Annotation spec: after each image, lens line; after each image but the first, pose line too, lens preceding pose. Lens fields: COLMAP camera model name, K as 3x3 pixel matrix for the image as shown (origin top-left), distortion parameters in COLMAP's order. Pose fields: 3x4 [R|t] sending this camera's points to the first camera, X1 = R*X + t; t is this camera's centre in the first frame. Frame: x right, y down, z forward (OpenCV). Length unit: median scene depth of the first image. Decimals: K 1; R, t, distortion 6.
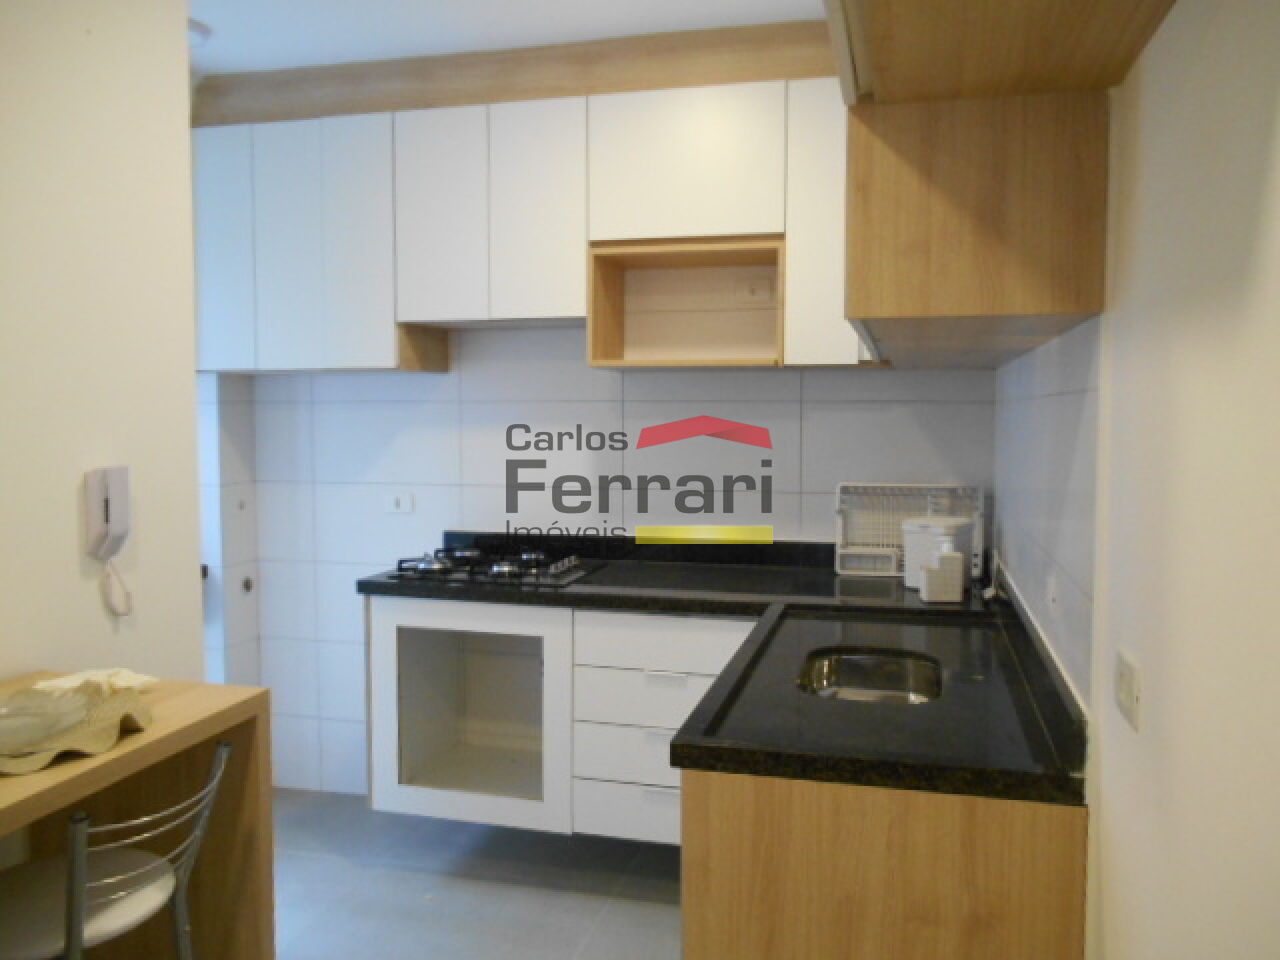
lens RADIAL K [[1015.0, 0, 646.4], [0, 1015.0, 474.9], [0, 0, 1]] dist [0.012966, -0.001244]
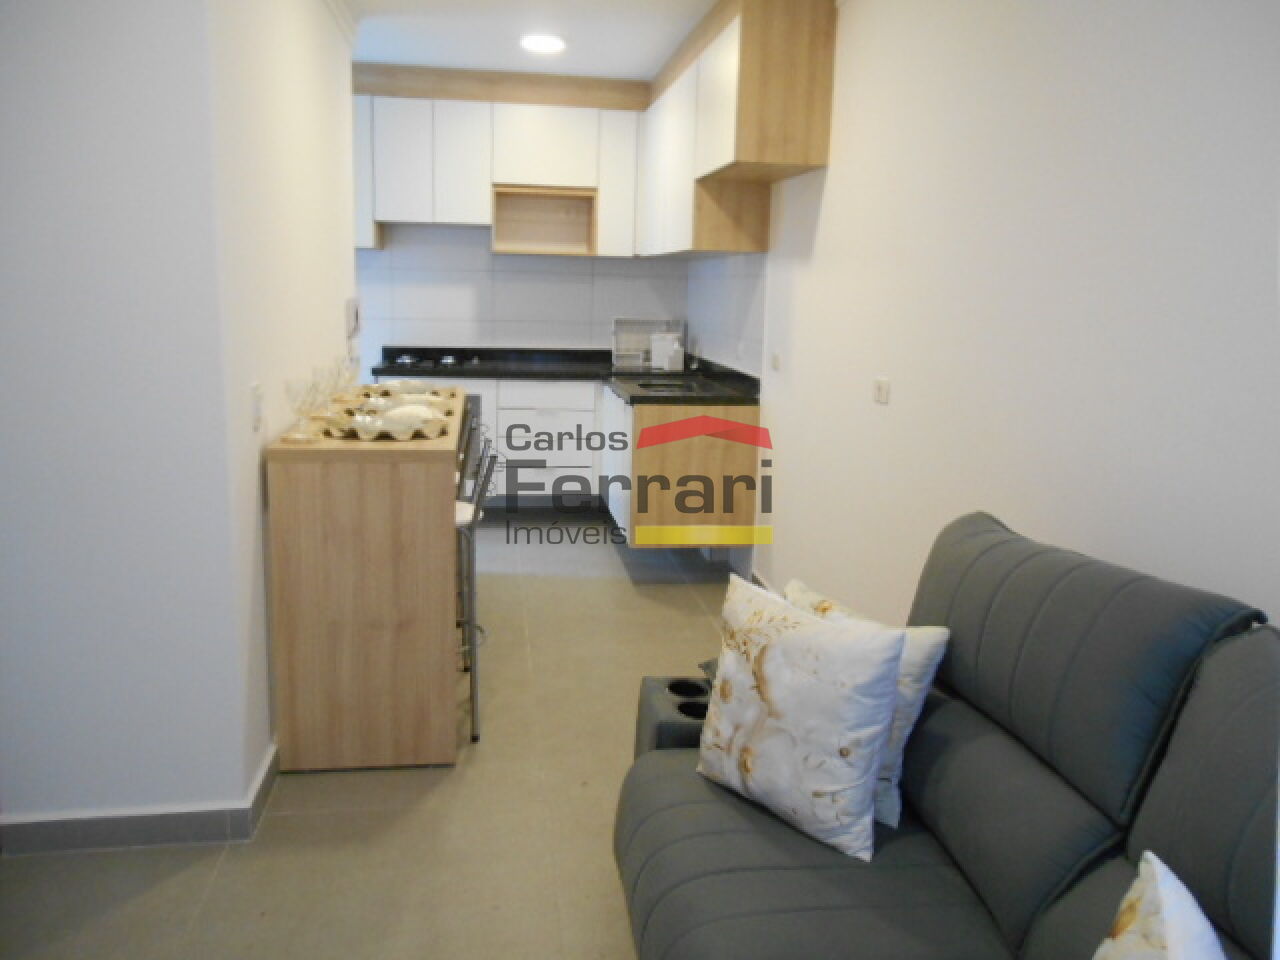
lens RADIAL K [[1015.0, 0, 642.0], [0, 1015.0, 478.9], [0, 0, 1]] dist [0.012966, -0.001244]
pose [[0.916251, -0.051084, 0.397335, -0.576522], [-0.001220, 0.991476, 0.130282, 0.063251], [-0.400604, -0.119855, 0.908378, -0.867368]]
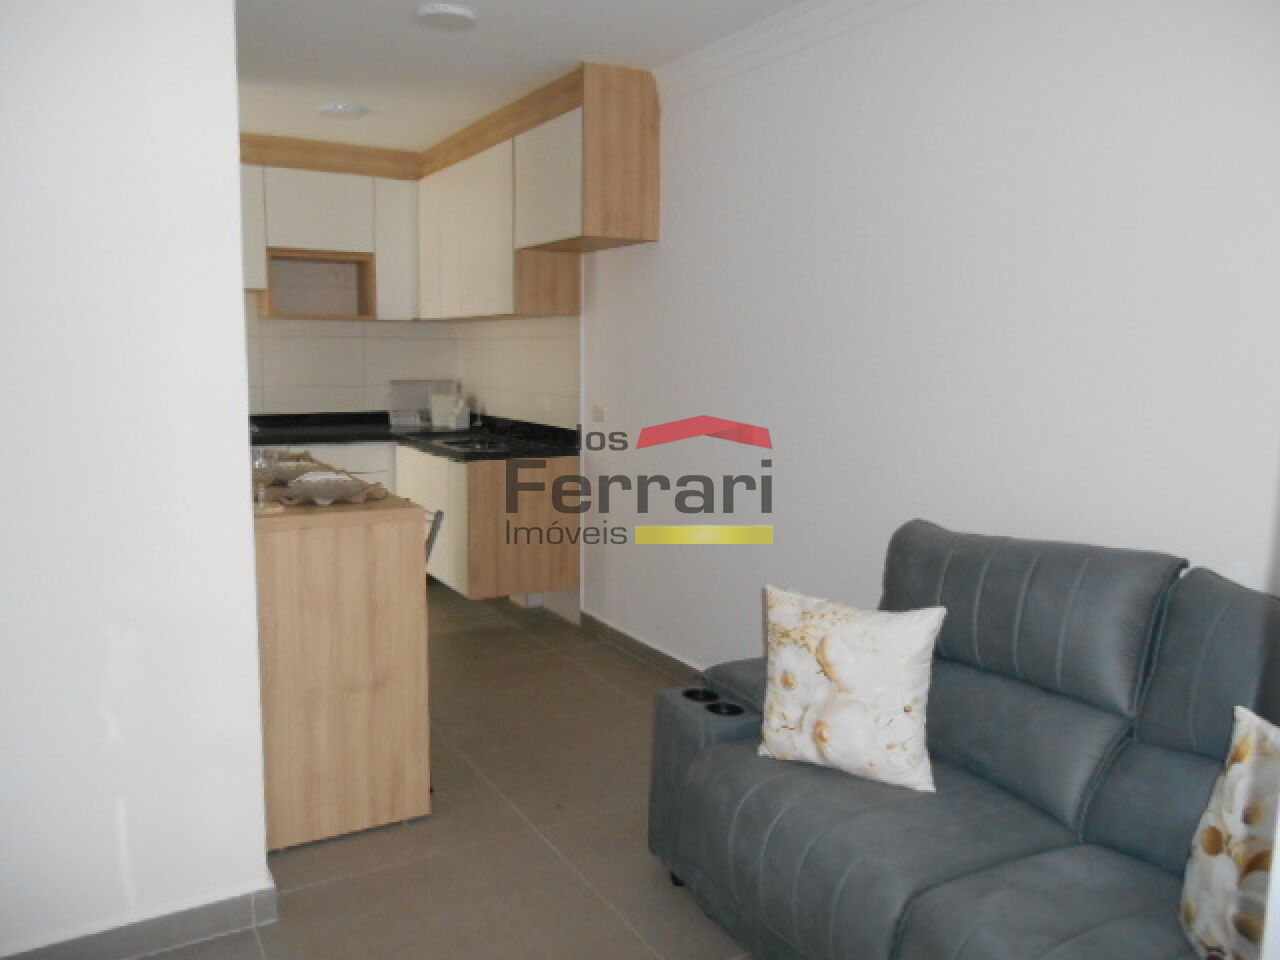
lens RADIAL K [[1015.0, 0, 643.6], [0, 1015.0, 481.0], [0, 0, 1]] dist [0.012966, -0.001244]
pose [[0.709693, -0.086207, 0.699217, -0.893810], [0.037801, 0.995715, 0.084396, 0.058638], [-0.703496, -0.033464, 0.709911, -0.787329]]
